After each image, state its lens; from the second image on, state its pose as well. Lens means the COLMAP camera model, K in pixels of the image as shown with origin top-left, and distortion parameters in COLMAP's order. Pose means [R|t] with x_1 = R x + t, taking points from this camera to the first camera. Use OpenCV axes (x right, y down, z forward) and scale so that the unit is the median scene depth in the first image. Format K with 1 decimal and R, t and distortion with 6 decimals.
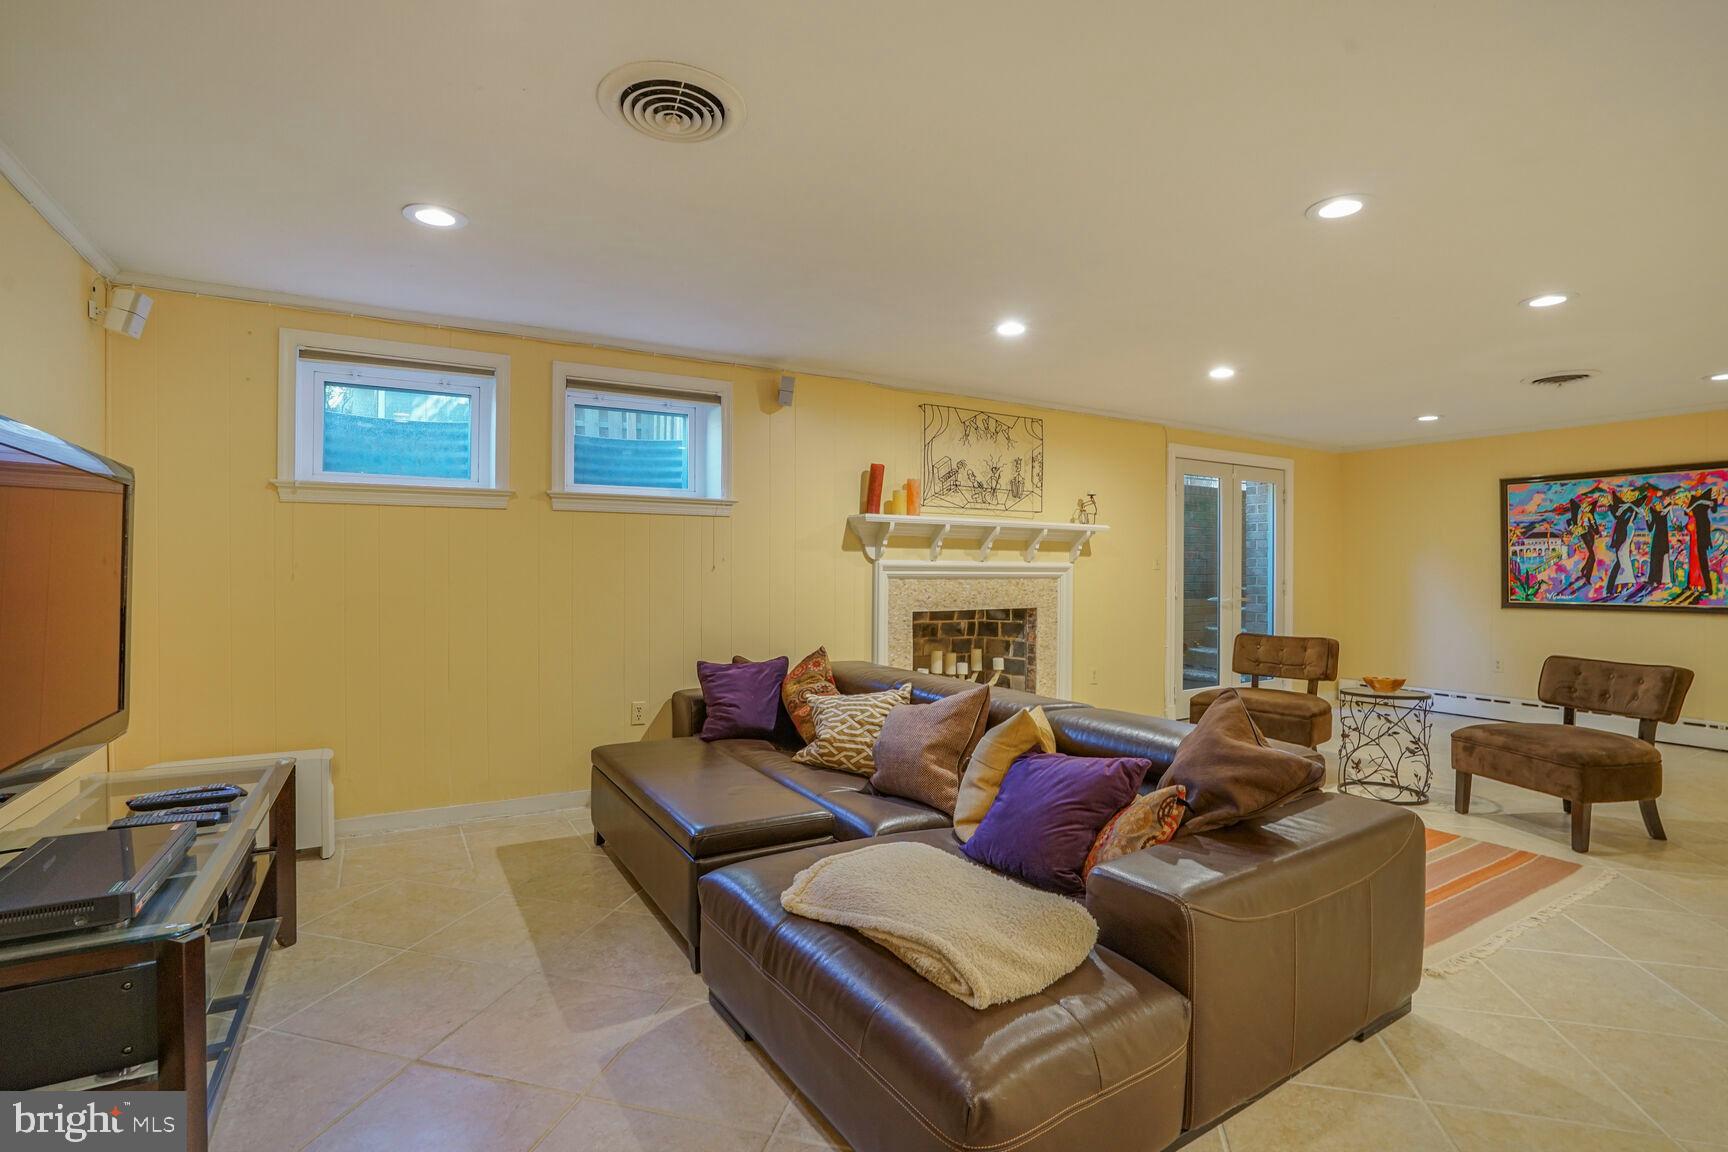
lens RADIAL K [[820.0, 0, 864.0], [0, 820.0, 576.0], [0, 0, 1]] dist [-0.047432, 0.000185]
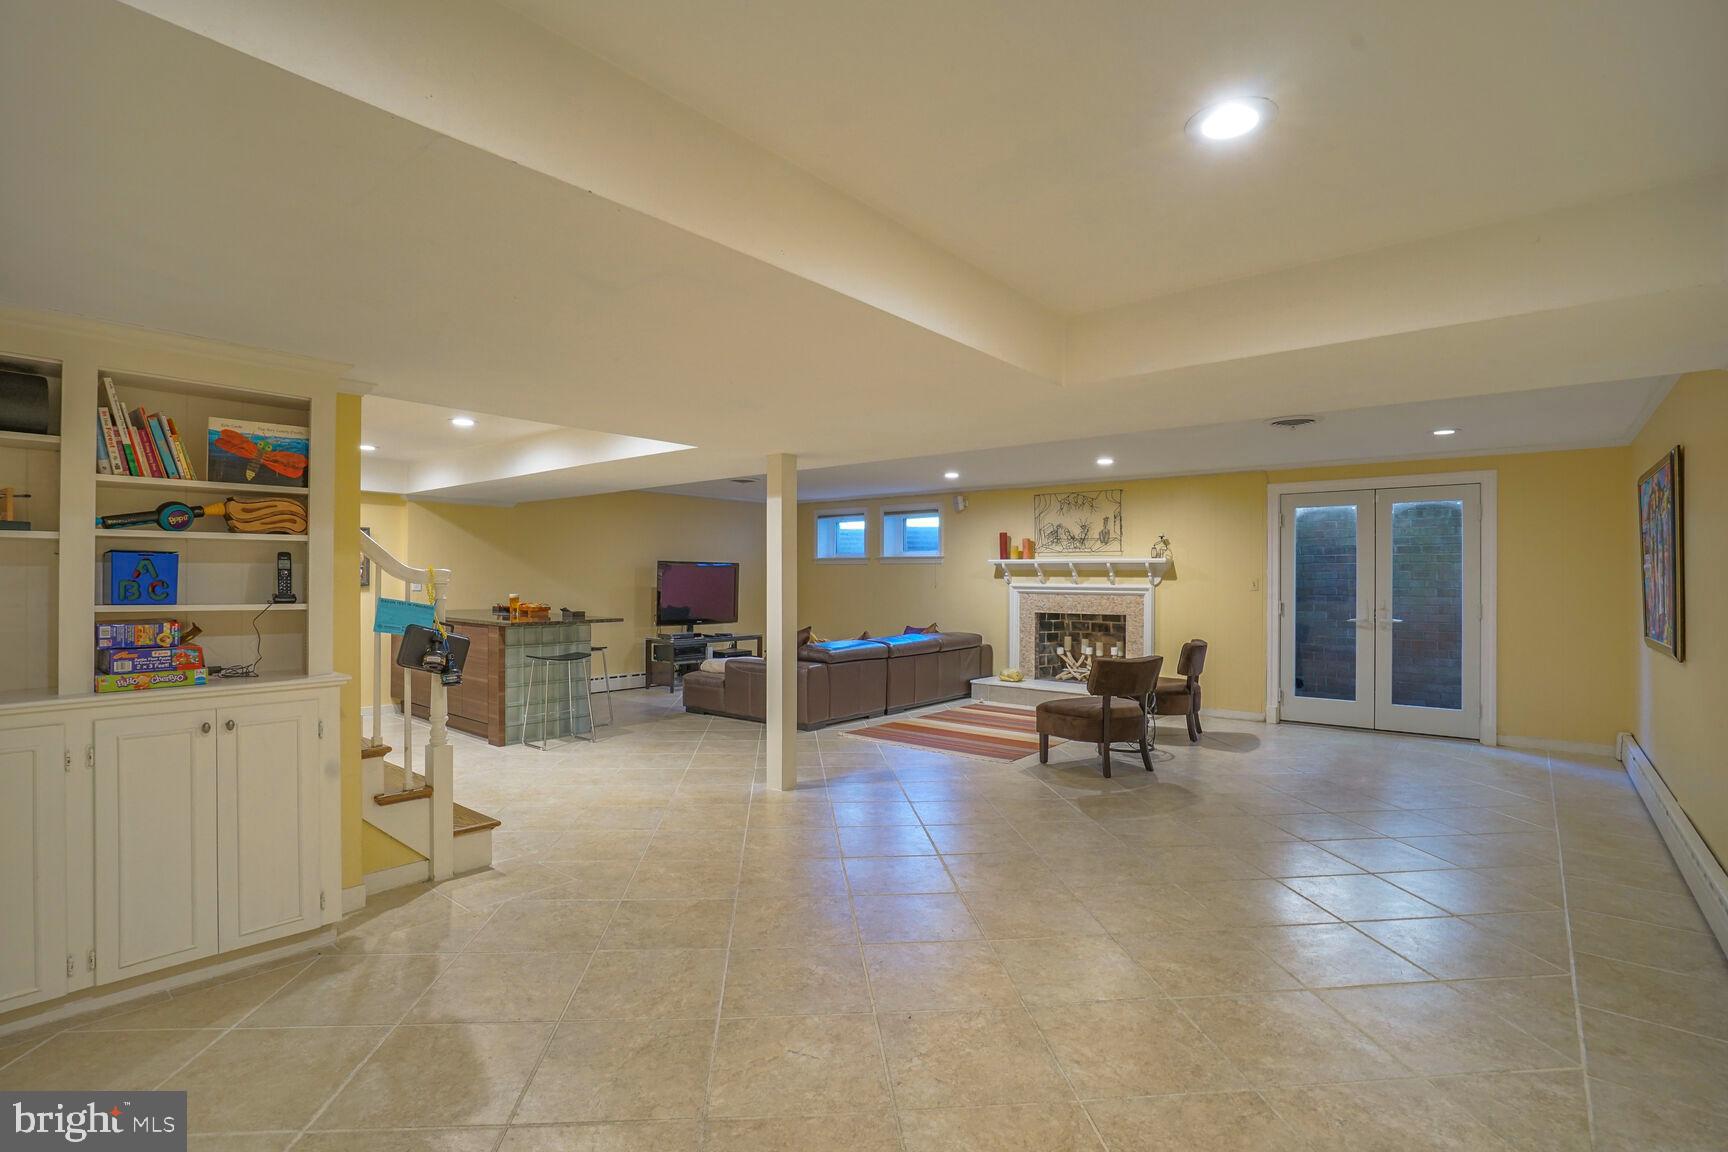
lens RADIAL K [[820.0, 0, 864.0], [0, 820.0, 576.0], [0, 0, 1]] dist [-0.047432, 0.000185]
pose [[0.350515, -0.005017, -0.936544, 1.537533], [-0.010576, 0.999901, -0.009315, -0.014173], [0.936497, 0.013169, 0.350427, 0.032084]]
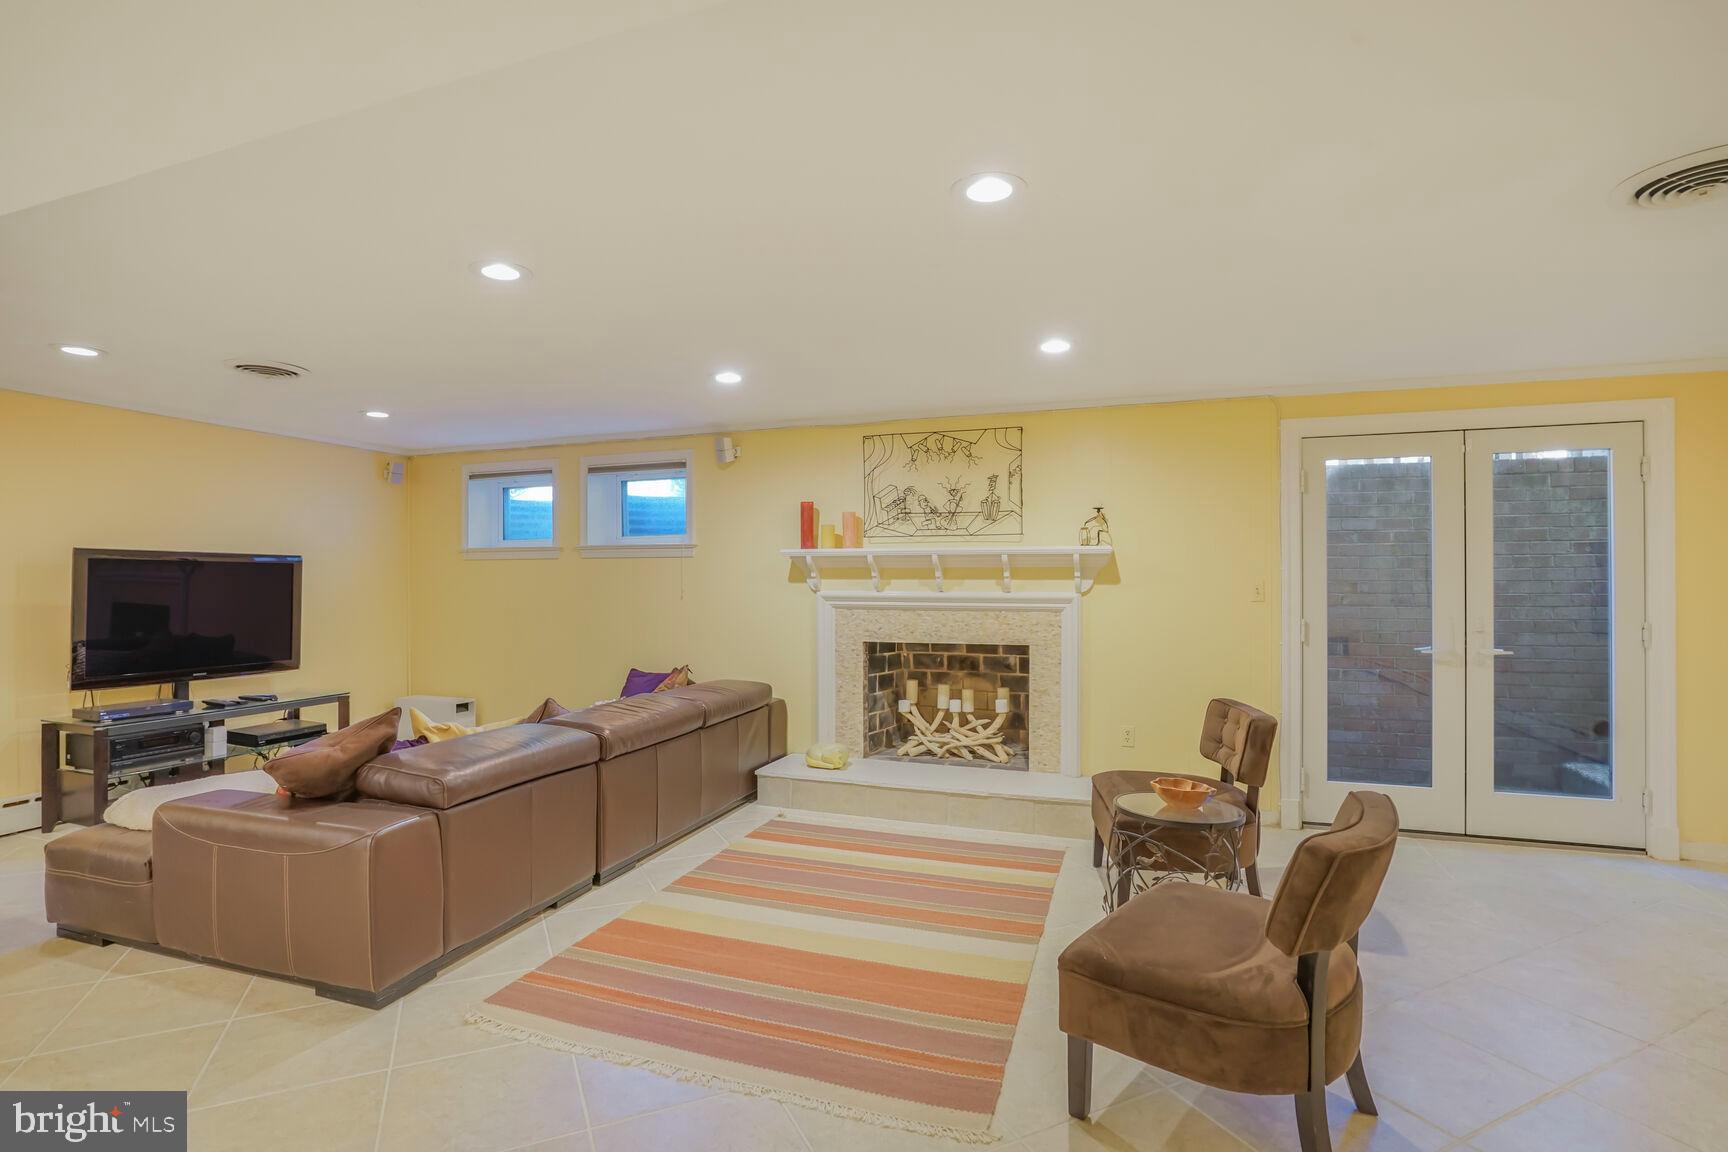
lens RADIAL K [[838.9, 0, 838.6], [0, 838.9, 581.1], [0, 0, 1]] dist [-0.048696, 0.000401]
pose [[0.624947, -0.004367, -0.780655, 0.824548], [-0.003688, 0.999957, -0.008546, -0.021441], [0.780658, 0.008220, 0.624904, 0.317234]]
